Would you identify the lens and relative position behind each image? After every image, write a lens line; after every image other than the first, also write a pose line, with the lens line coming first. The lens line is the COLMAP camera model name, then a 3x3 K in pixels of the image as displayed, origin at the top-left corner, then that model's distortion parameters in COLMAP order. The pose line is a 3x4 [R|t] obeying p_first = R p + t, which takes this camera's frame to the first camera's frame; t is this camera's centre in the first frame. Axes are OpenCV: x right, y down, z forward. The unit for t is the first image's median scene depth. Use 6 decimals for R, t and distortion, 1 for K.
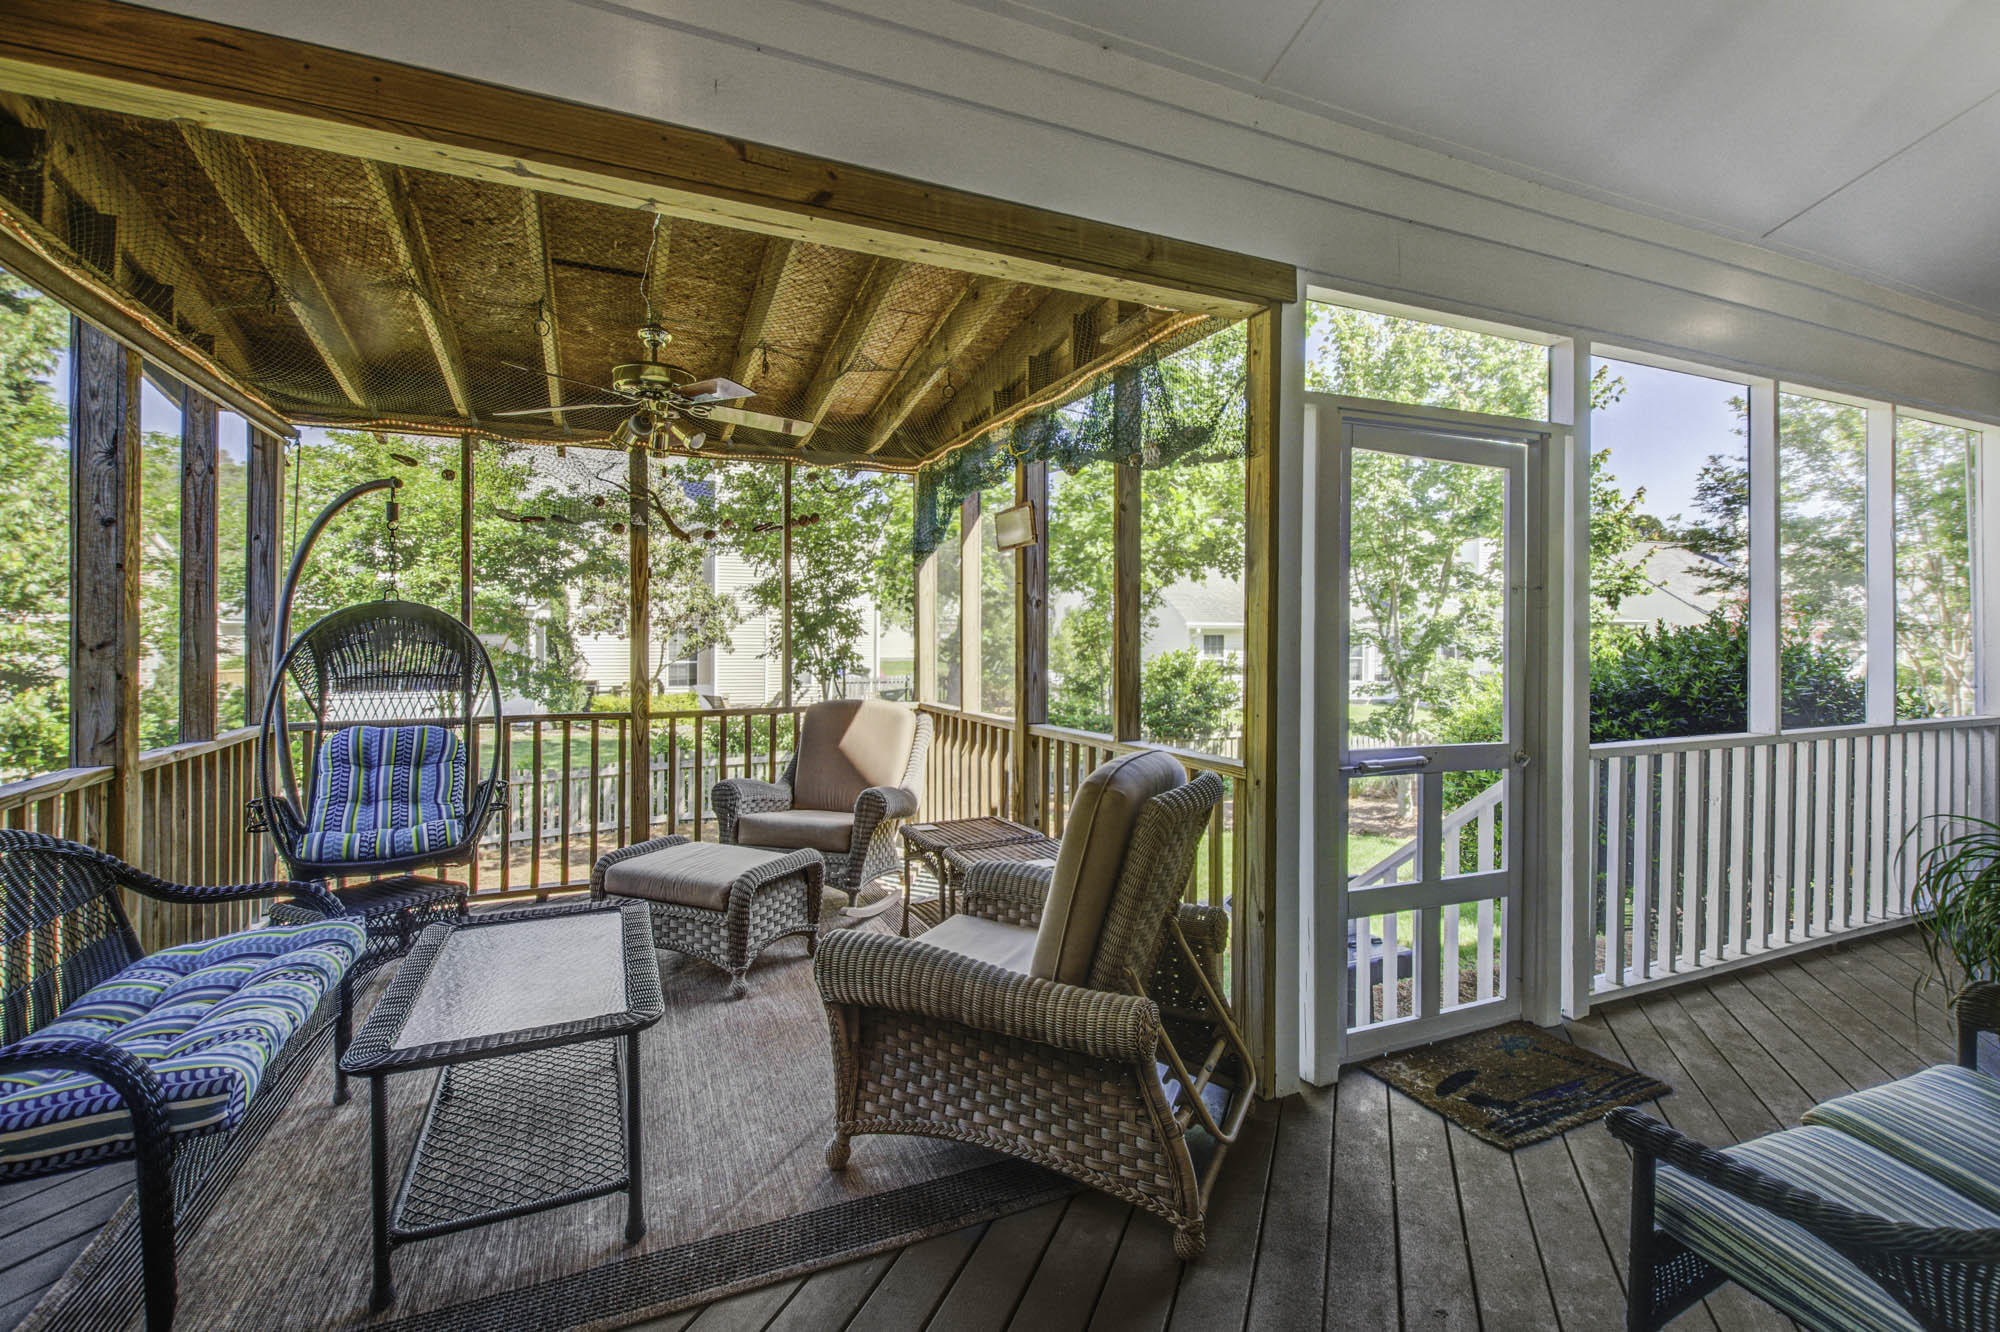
lens RADIAL K [[872.1, 0, 1009.9], [0, 872.1, 649.7], [0, 0, 1]] dist [0.020896, -0.000791]
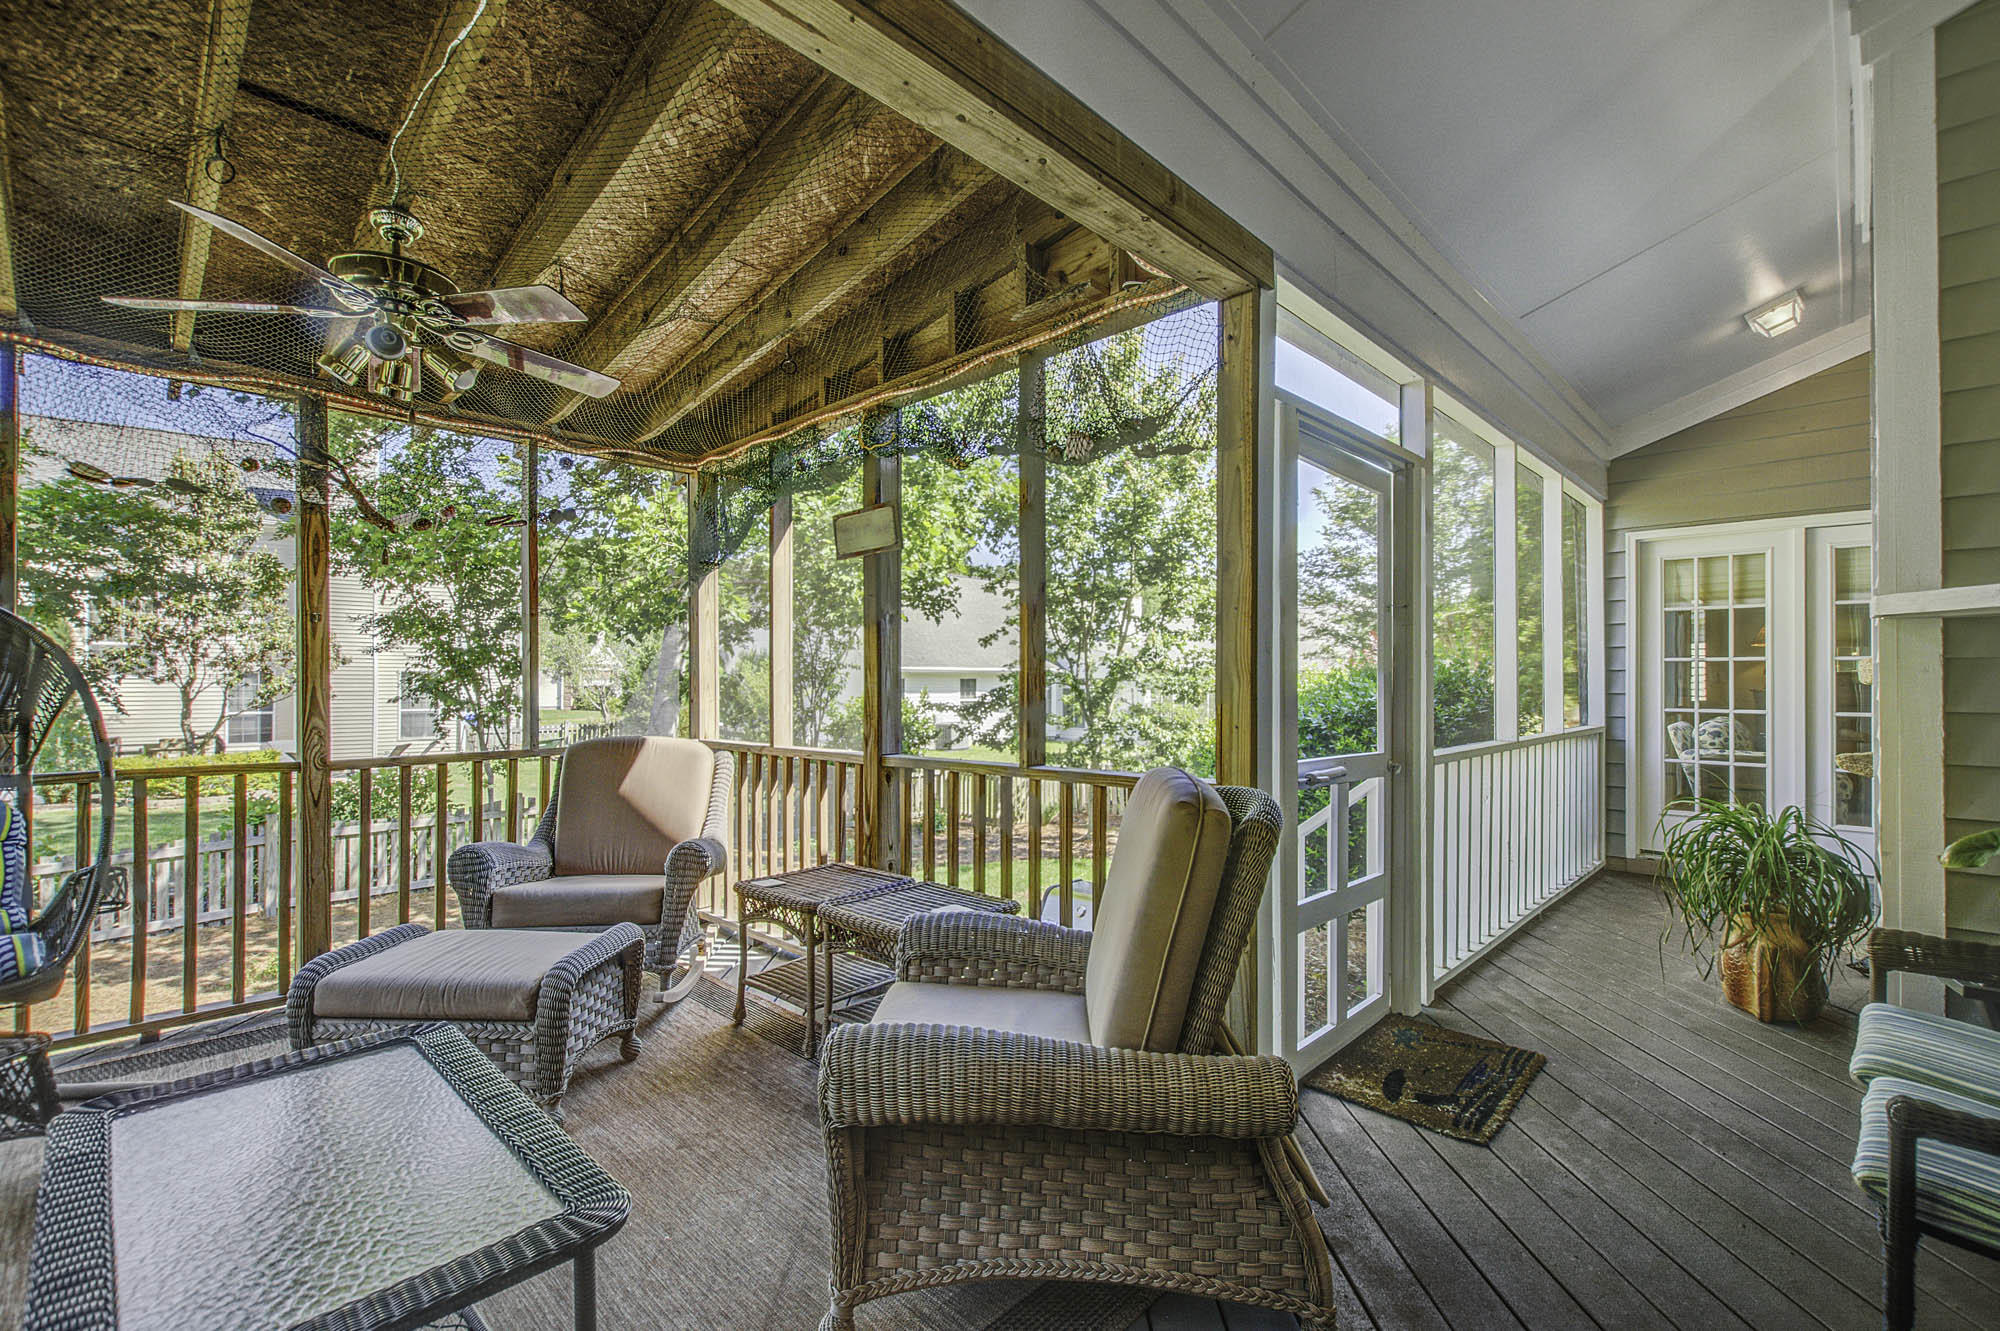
lens RADIAL K [[852.0, 0, 1003.8], [0, 852.0, 686.7], [0, 0, 1]] dist [0.031956, -0.017493]
pose [[0.933701, -0.005602, 0.358010, -0.173320], [0.008655, 0.999939, -0.006925, 0.023199], [-0.357950, 0.009564, 0.933692, 0.150122]]
